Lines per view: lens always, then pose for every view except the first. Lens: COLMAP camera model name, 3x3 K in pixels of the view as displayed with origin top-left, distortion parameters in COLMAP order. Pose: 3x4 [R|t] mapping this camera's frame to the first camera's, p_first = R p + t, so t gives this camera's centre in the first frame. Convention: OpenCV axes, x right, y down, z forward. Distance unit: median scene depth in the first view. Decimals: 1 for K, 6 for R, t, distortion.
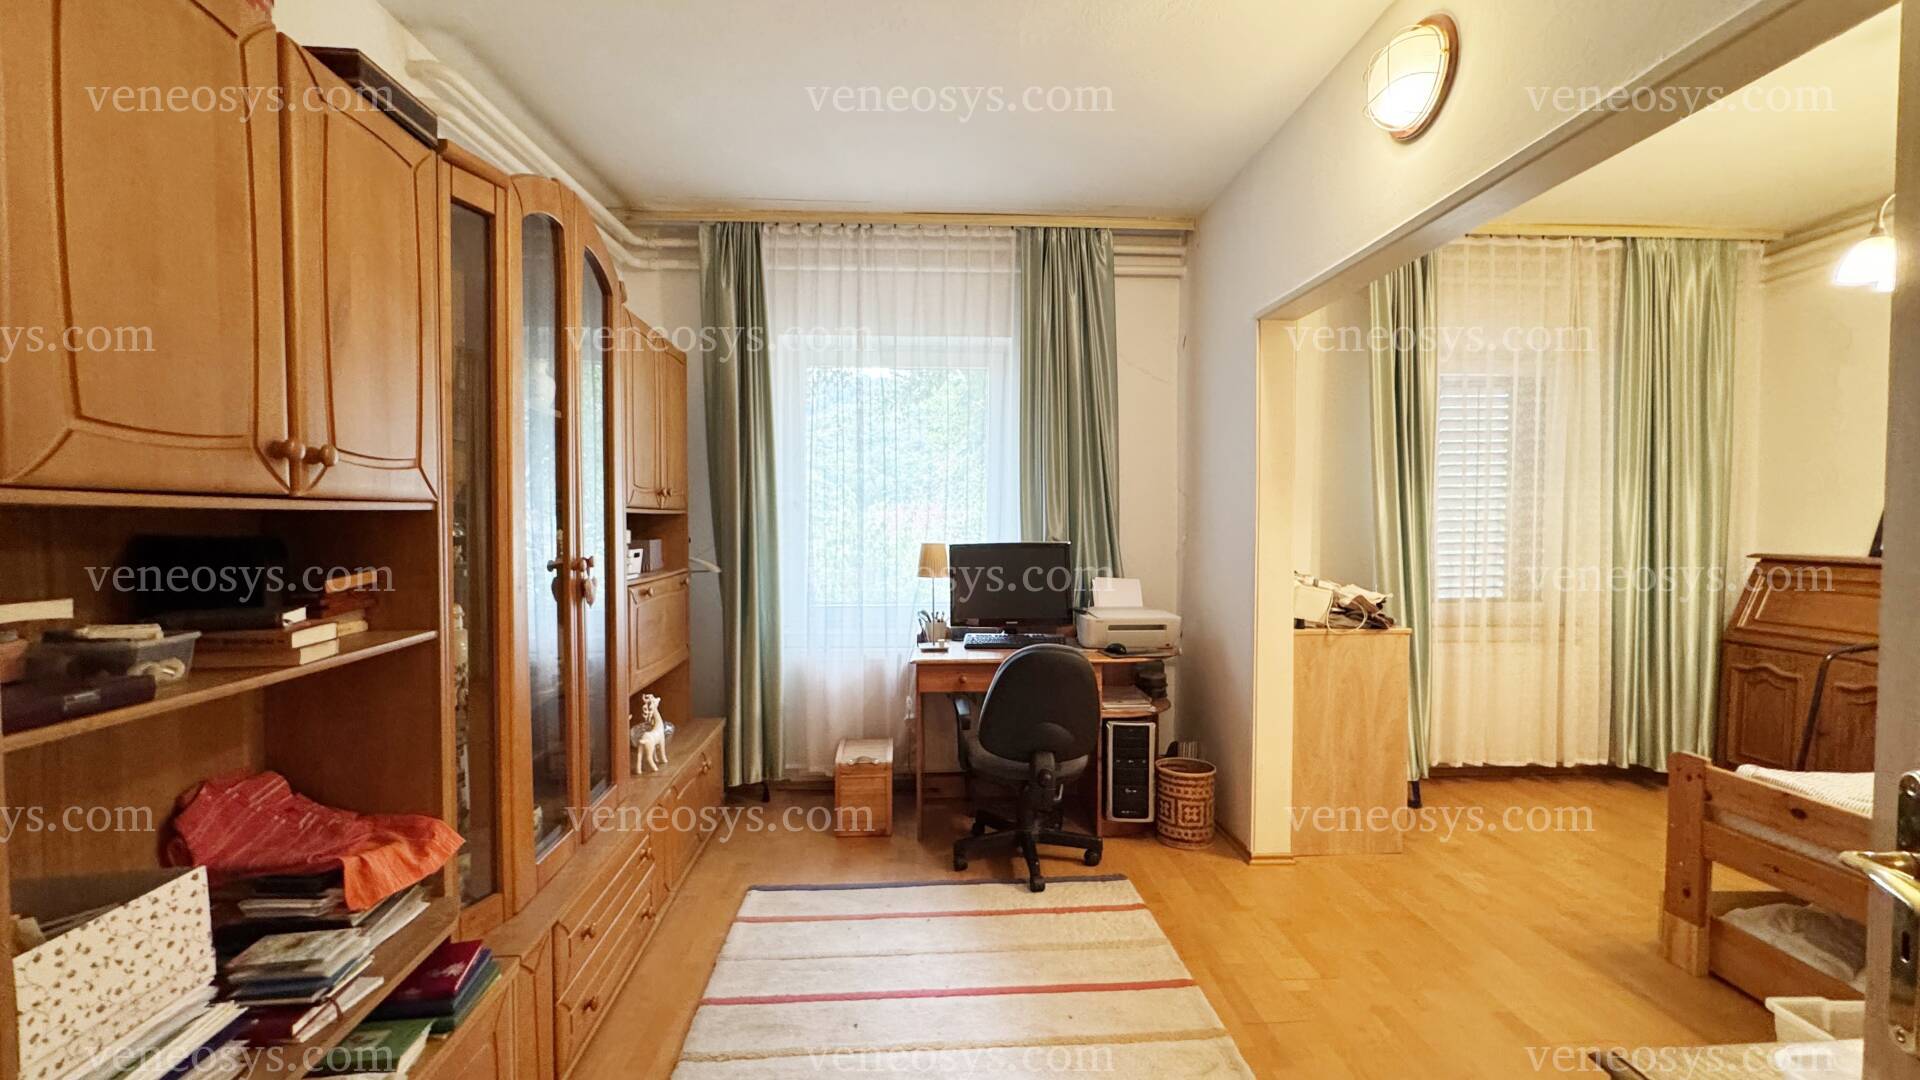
lens RADIAL K [[763.8, 0, 961.6], [0, 763.8, 538.2], [0, 0, 1]] dist [-0.003947, 0.000139]
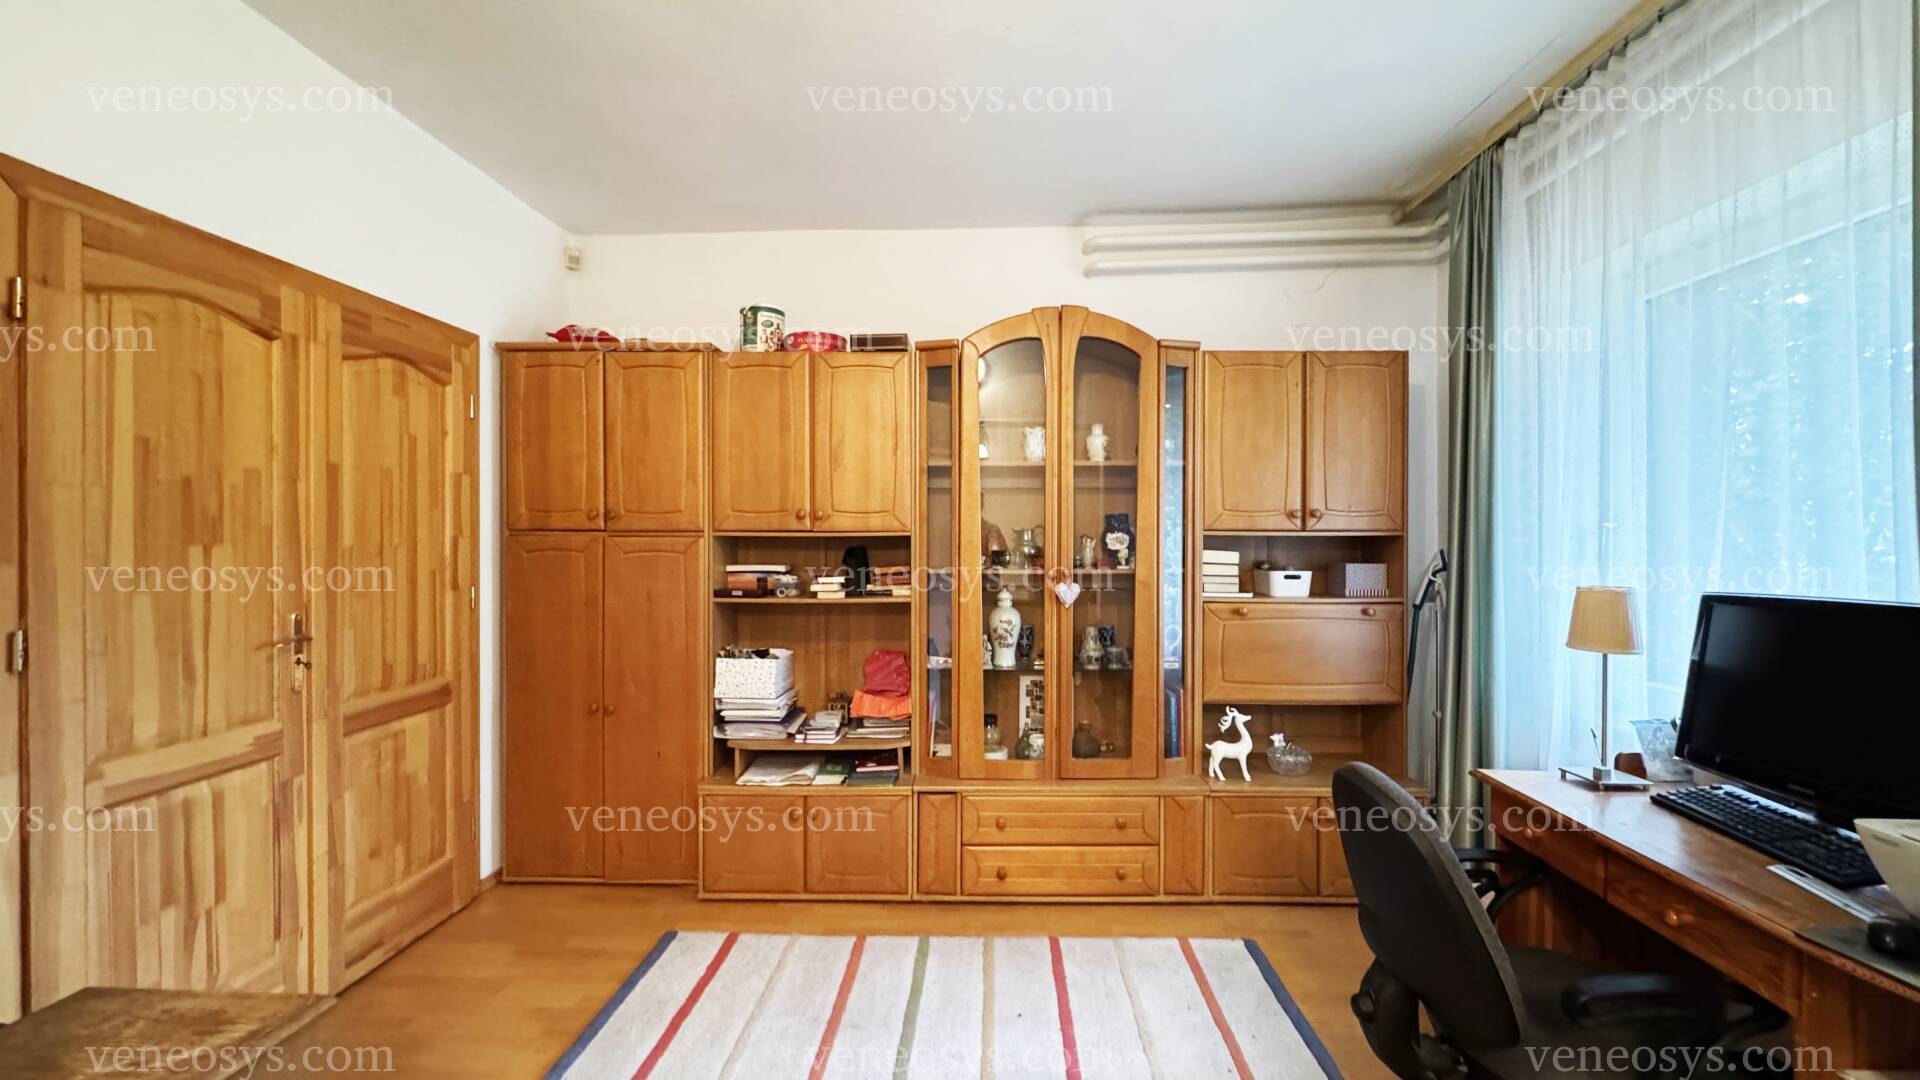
lens RADIAL K [[763.8, 0, 968.2], [0, 763.8, 538.4], [0, 0, 1]] dist [-0.003947, 0.000139]
pose [[-0.101642, 0.004669, -0.994810, 0.543540], [-0.026371, 0.999625, 0.007386, -0.021560], [0.994471, 0.026985, -0.101481, 0.599060]]
